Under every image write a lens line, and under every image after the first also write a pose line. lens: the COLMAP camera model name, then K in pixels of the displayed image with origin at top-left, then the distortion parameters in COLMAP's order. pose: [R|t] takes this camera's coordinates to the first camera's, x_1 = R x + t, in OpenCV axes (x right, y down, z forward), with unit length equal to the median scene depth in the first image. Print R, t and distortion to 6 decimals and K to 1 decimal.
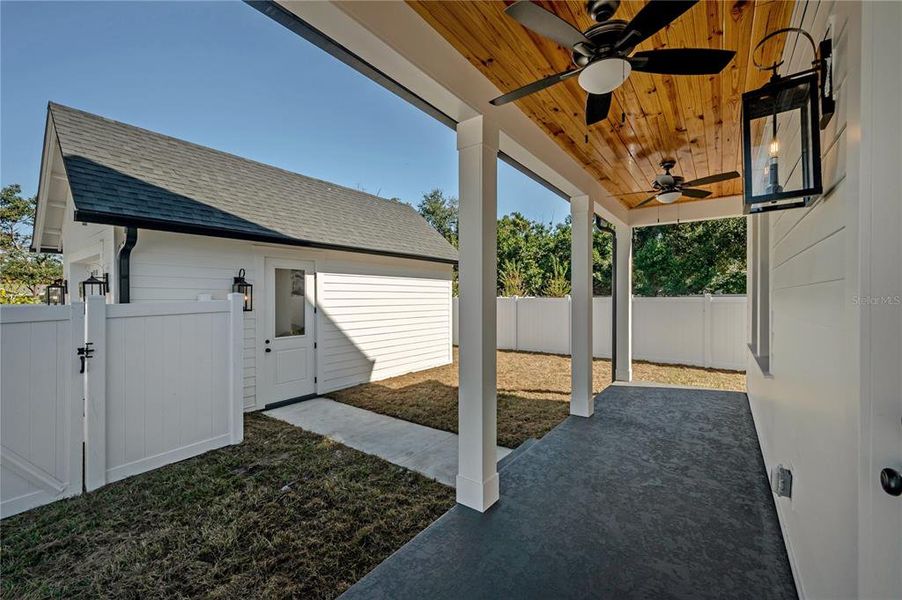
lens RADIAL K [[365.0, 0, 454.2], [0, 365.0, 301.3], [0, 0, 1]] dist [-0.006973, 0.000359]
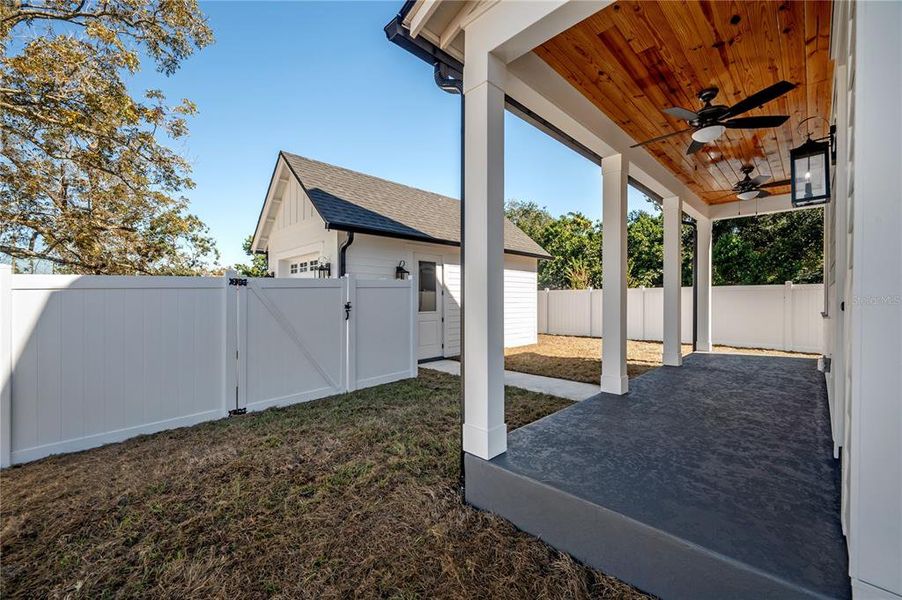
lens RADIAL K [[365.0, 0, 435.1], [0, 365.0, 305.2], [0, 0, 1]] dist [-0.006973, 0.000359]
pose [[0.984765, 0.001956, -0.173879, -0.210297], [-0.001747, 0.999998, 0.001354, 0.078565], [0.173881, -0.001030, 0.984766, -0.348906]]
